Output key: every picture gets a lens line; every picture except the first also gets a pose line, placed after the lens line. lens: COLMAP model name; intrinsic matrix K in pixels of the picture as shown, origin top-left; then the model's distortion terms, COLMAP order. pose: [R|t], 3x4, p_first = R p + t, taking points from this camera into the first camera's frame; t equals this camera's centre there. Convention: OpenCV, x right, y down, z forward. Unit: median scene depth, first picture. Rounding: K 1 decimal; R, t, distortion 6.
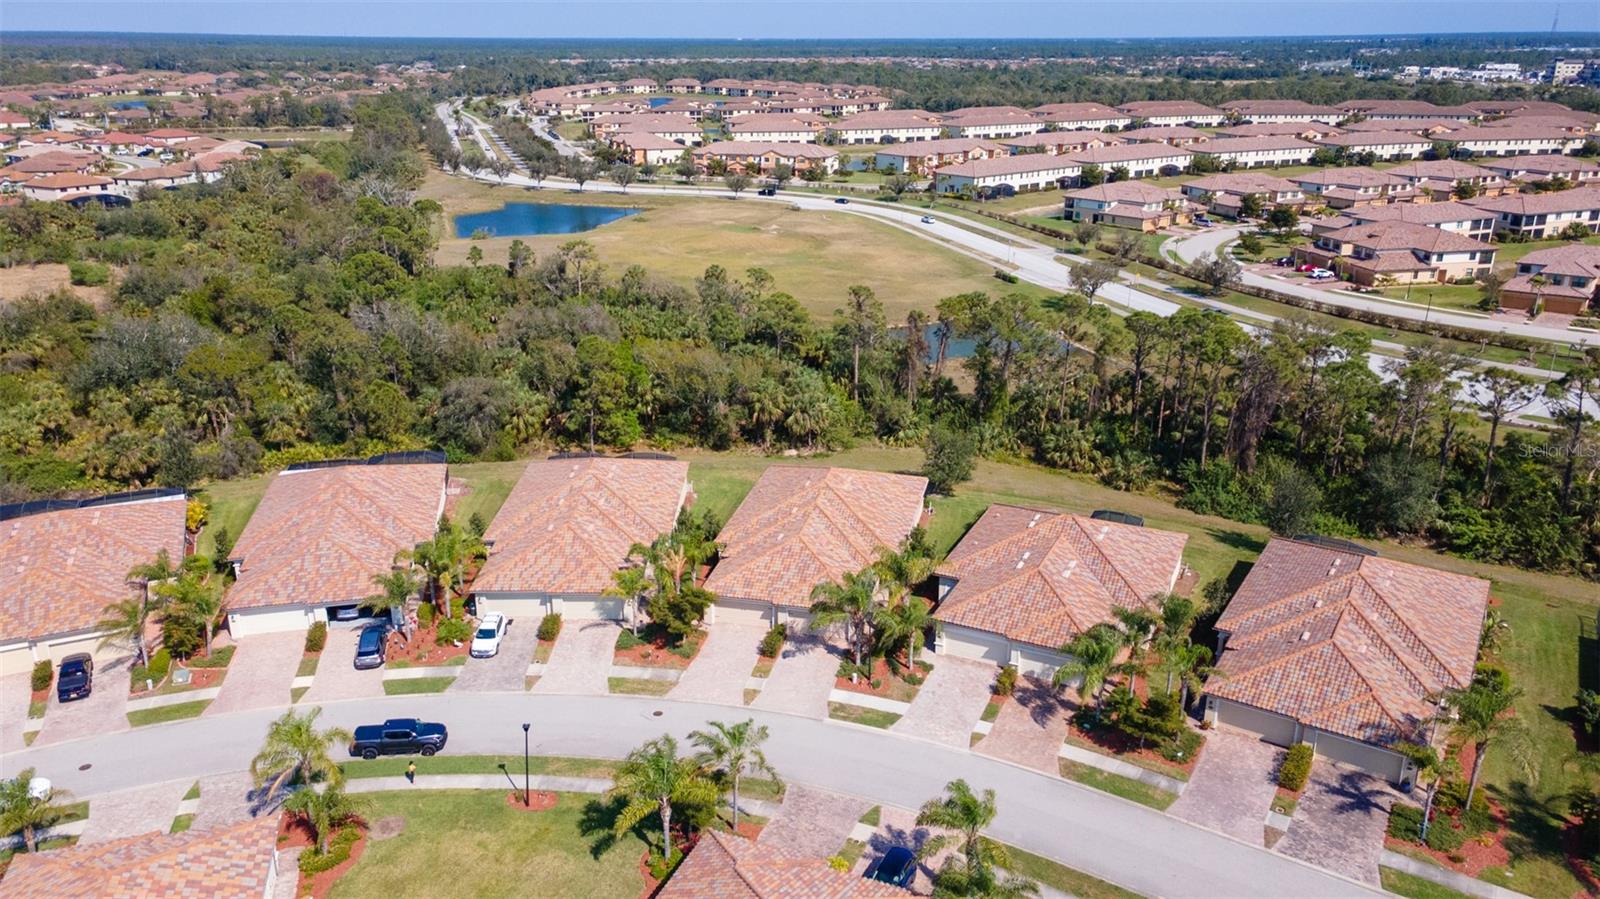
lens RADIAL K [[1166.7, 0, 800.0], [0, 1166.7, 449.5], [0, 0, 1]] dist [0.021566, 0.045975]
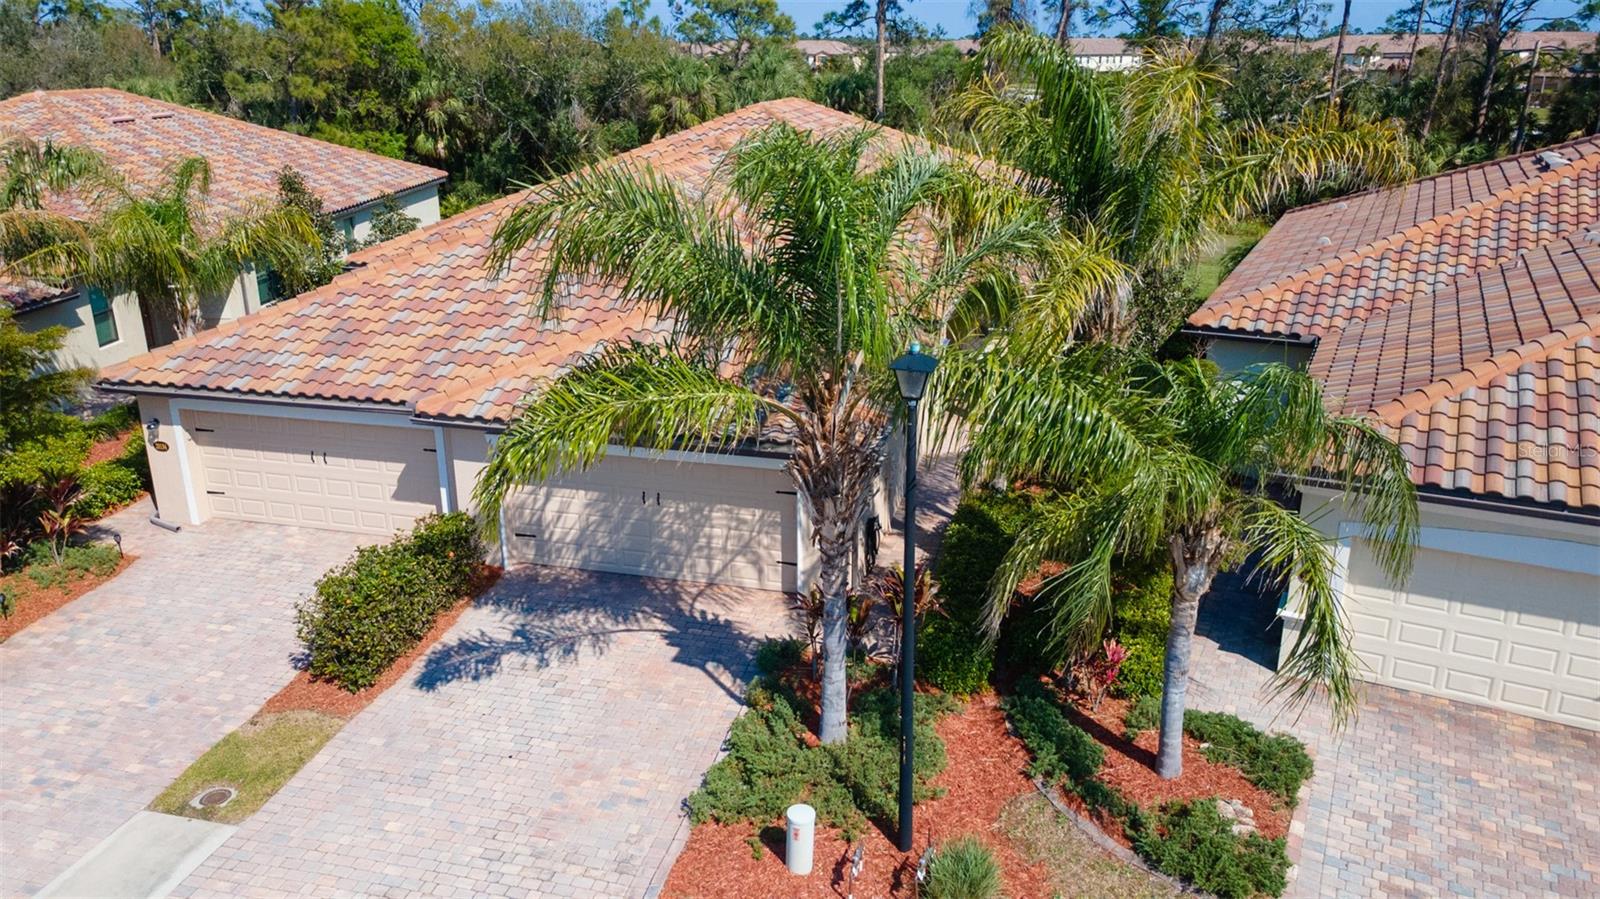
lens RADIAL K [[1166.7, 0, 800.0], [0, 1166.7, 449.5], [0, 0, 1]] dist [0.021566, 0.045975]
pose [[0.999515, 0.002873, -0.031024, 0.049488], [-0.003116, 0.999965, -0.007780, 0.144540], [0.031000, 0.007873, 0.999488, 0.829276]]
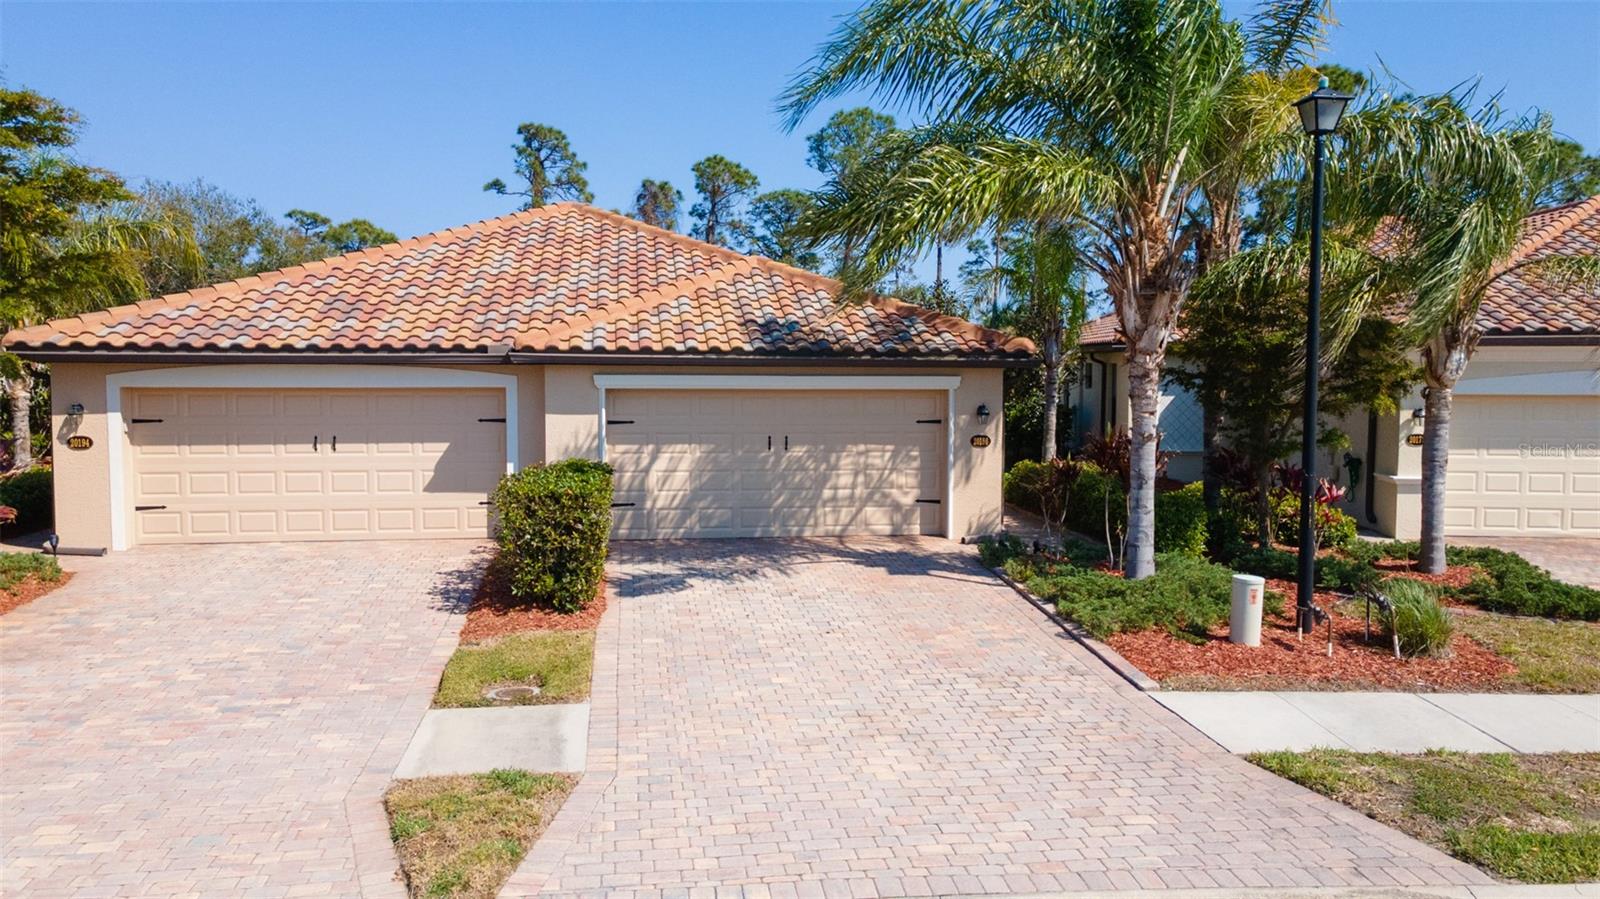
lens RADIAL K [[1166.7, 0, 800.0], [0, 1166.7, 449.5], [0, 0, 1]] dist [0.021566, 0.045975]
pose [[0.930219, -0.027529, 0.365970, -0.049232], [0.122201, 0.963514, -0.238132, 0.198171], [-0.346062, 0.266237, 0.899644, 0.864460]]
